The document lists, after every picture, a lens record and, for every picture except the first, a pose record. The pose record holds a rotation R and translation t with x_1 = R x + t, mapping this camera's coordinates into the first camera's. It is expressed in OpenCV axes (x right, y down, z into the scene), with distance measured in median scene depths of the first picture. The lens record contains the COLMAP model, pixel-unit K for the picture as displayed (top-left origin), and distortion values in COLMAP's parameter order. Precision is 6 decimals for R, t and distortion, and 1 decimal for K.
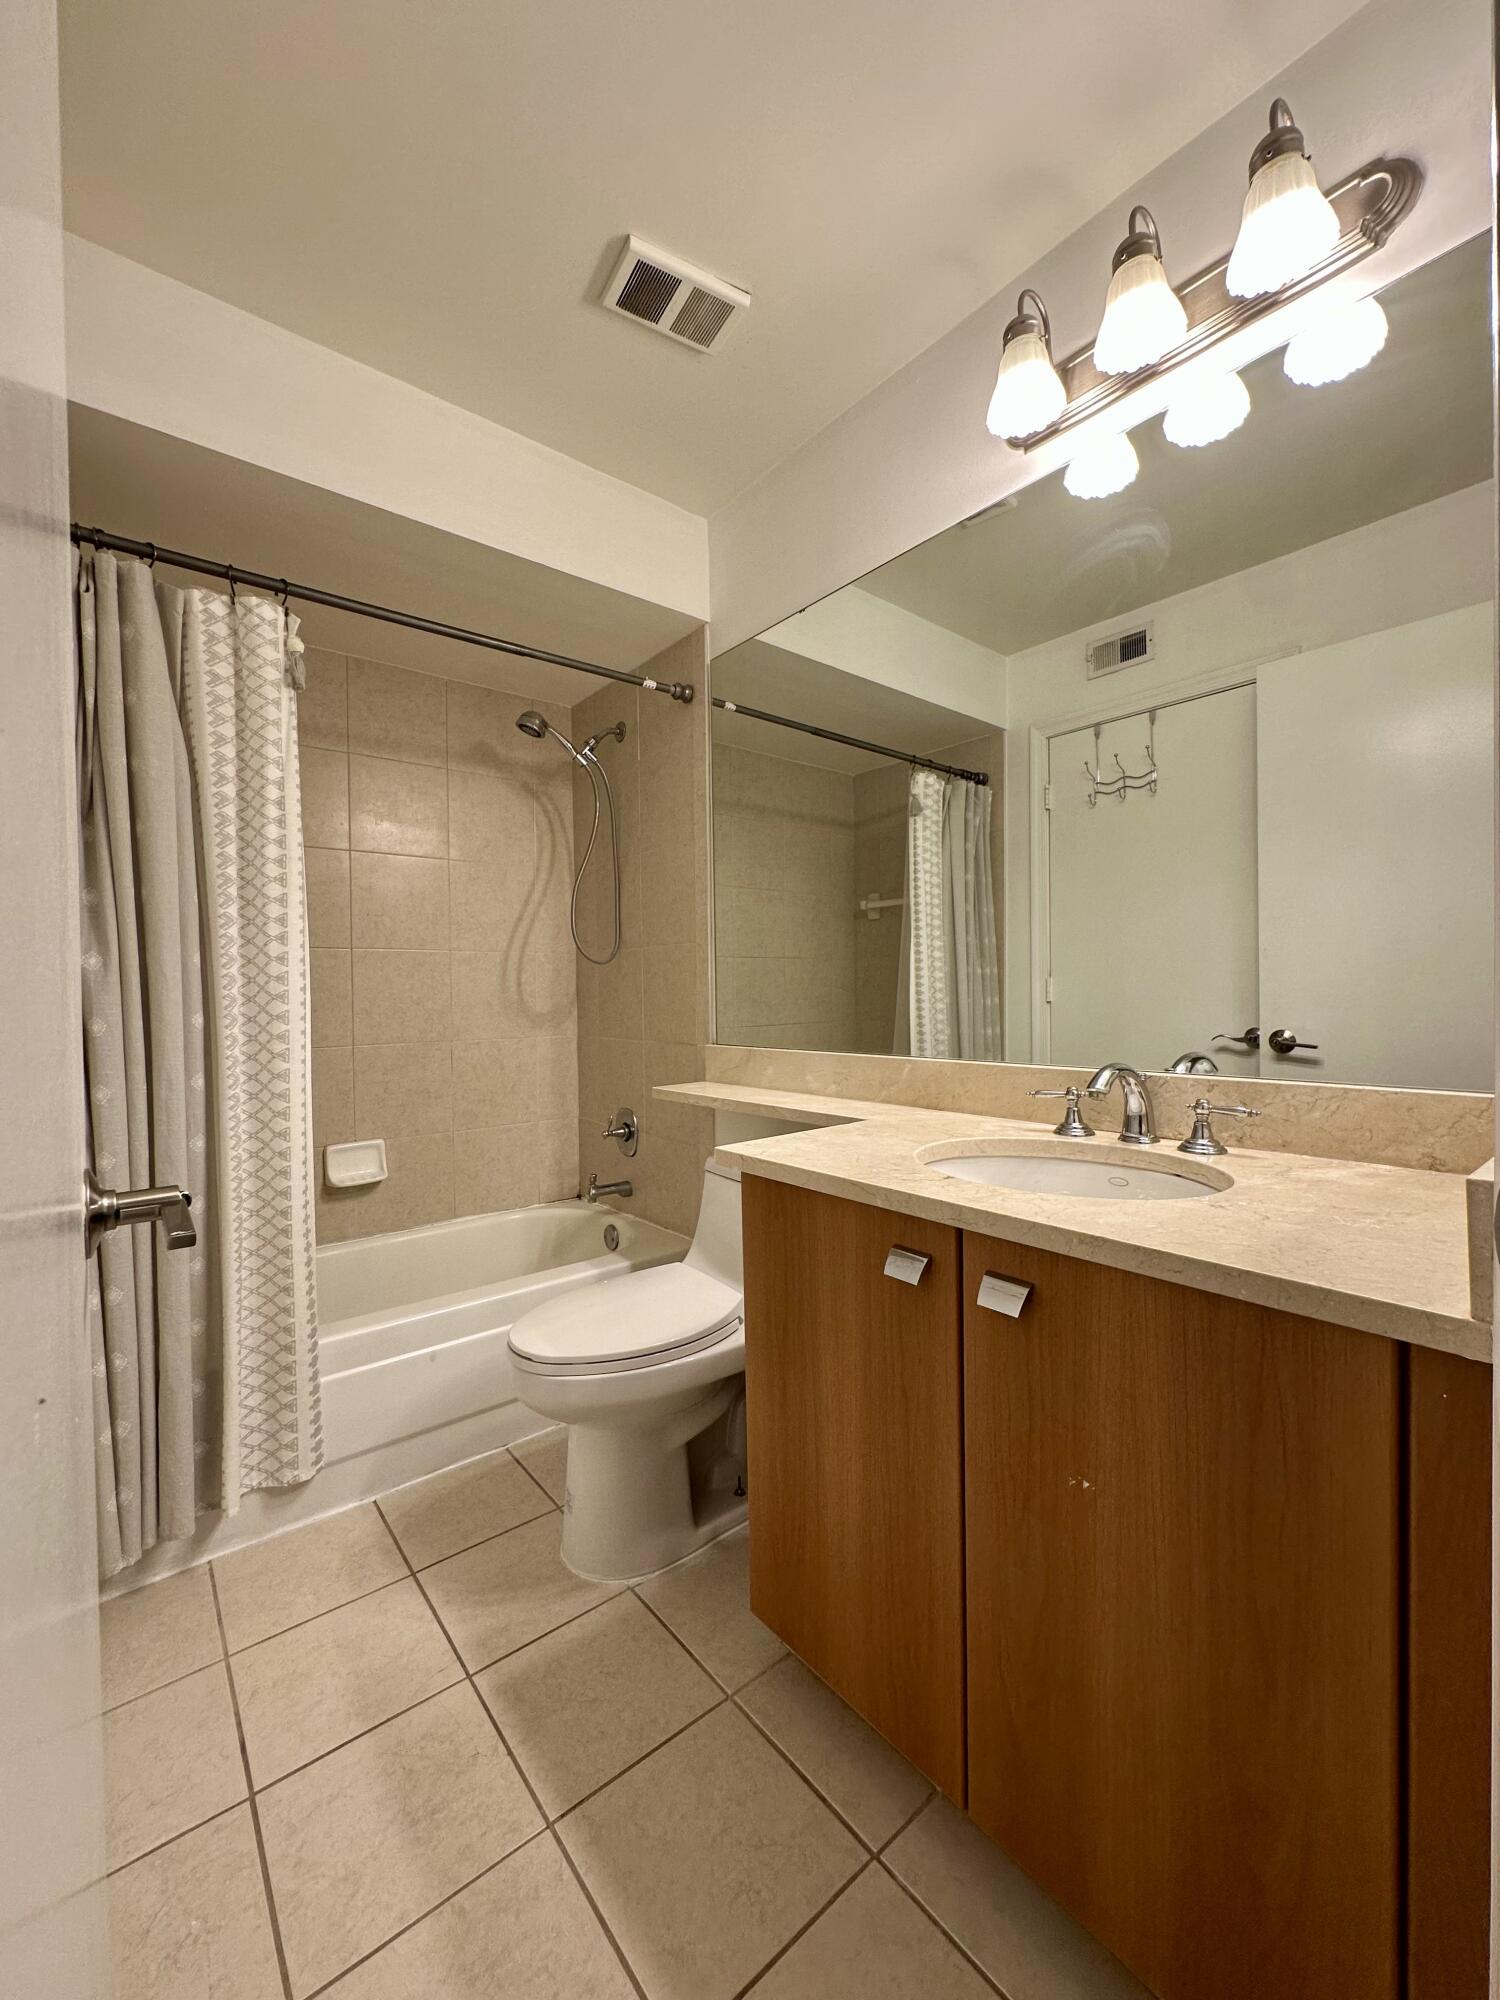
lens RADIAL K [[795.4, 0, 749.9], [0, 795.4, 1001.2], [0, 0, 1]] dist [-0.005243, 0.000694]
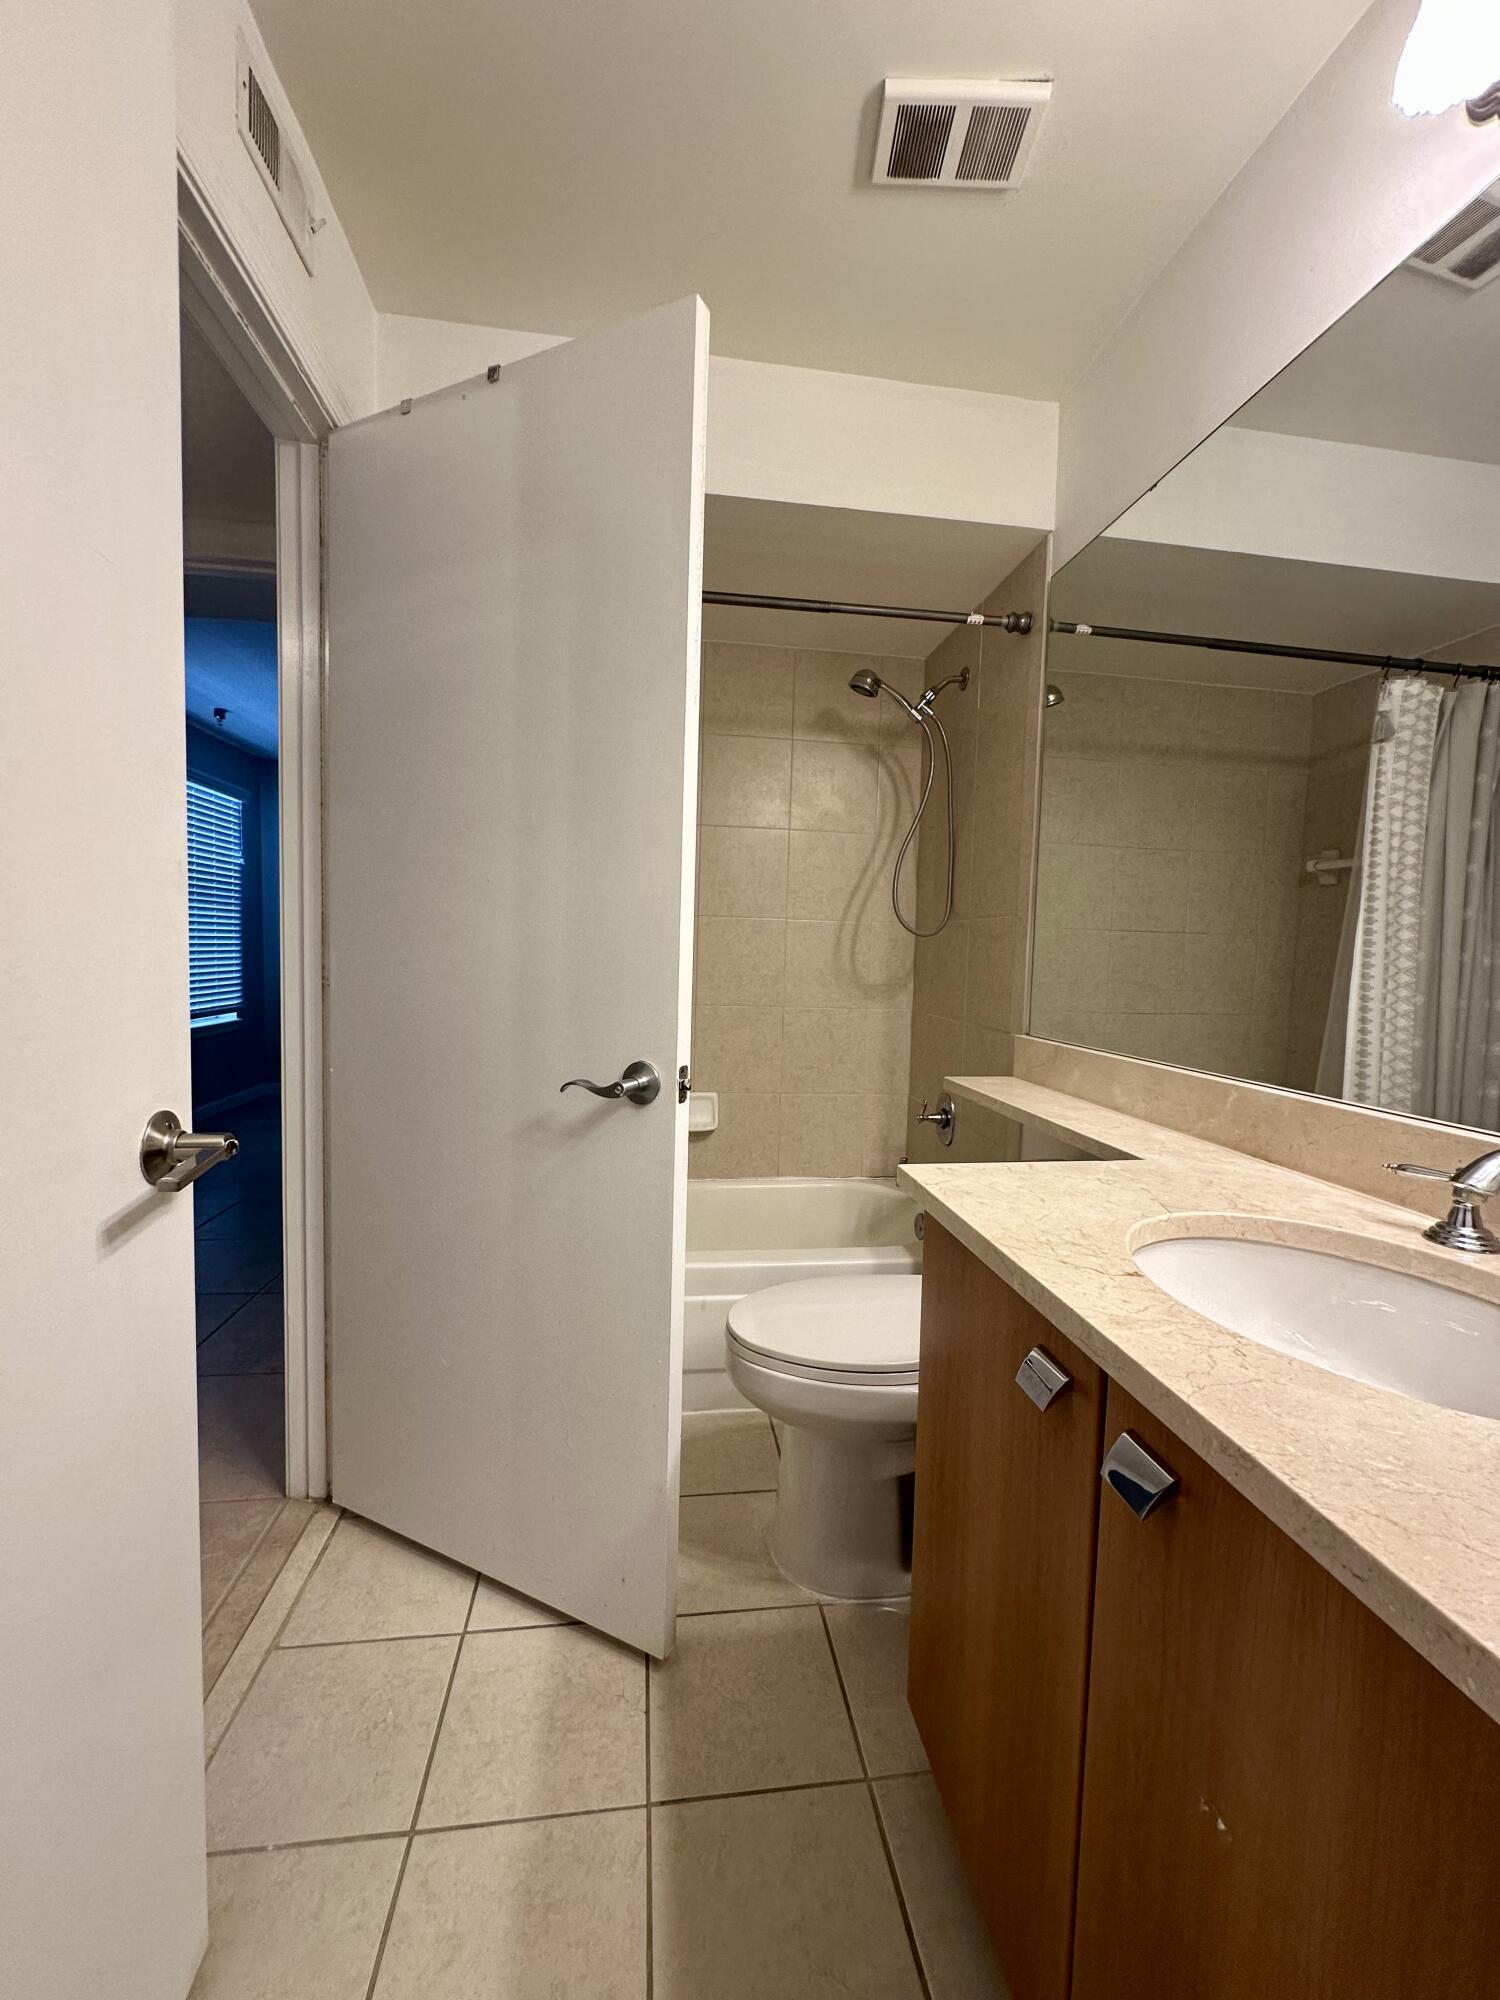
lens RADIAL K [[795.4, 0, 749.9], [0, 795.4, 1001.2], [0, 0, 1]] dist [-0.005243, 0.000694]
pose [[0.852836, 0.071115, -0.517314, 0.123411], [-0.046918, 0.997112, 0.059724, -0.017061], [0.520067, -0.026663, 0.853709, 0.095905]]
